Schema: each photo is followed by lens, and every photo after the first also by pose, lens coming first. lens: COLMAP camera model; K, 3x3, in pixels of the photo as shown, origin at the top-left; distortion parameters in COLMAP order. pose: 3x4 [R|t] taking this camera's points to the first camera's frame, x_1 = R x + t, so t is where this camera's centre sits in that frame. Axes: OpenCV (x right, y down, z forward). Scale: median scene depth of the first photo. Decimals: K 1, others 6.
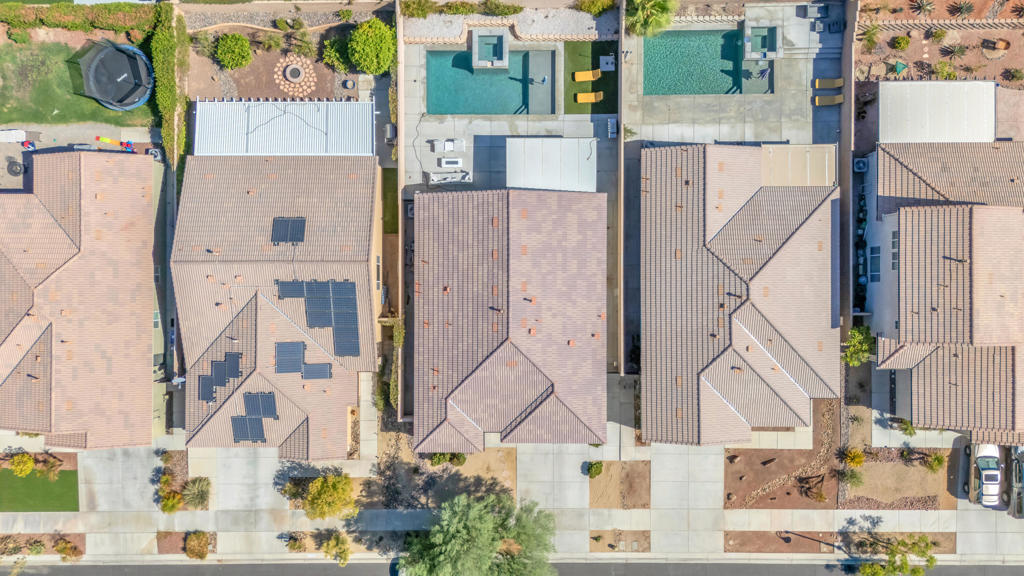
lens RADIAL K [[748.5, 0, 513.5], [0, 748.5, 289.7], [0, 0, 1]] dist [0.069198, -0.055071]
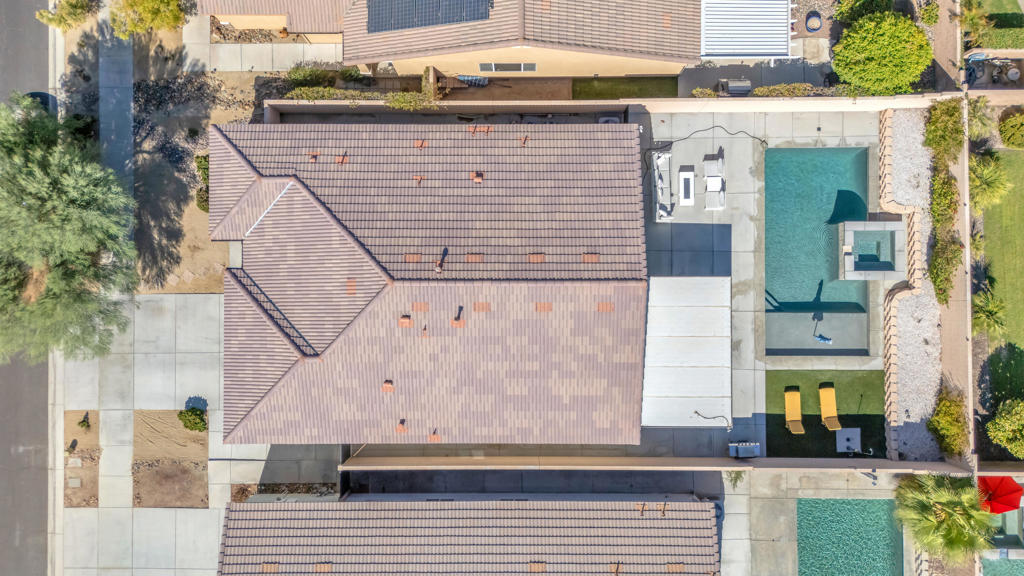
lens RADIAL K [[748.5, 0, 514.2], [0, 748.5, 286.1], [0, 0, 1]] dist [0.069198, -0.055071]
pose [[0.001402, 0.999996, 0.002435, -0.003484], [-0.999986, 0.001389, 0.005042, -0.030193], [0.005039, -0.002442, 0.999984, 0.380581]]
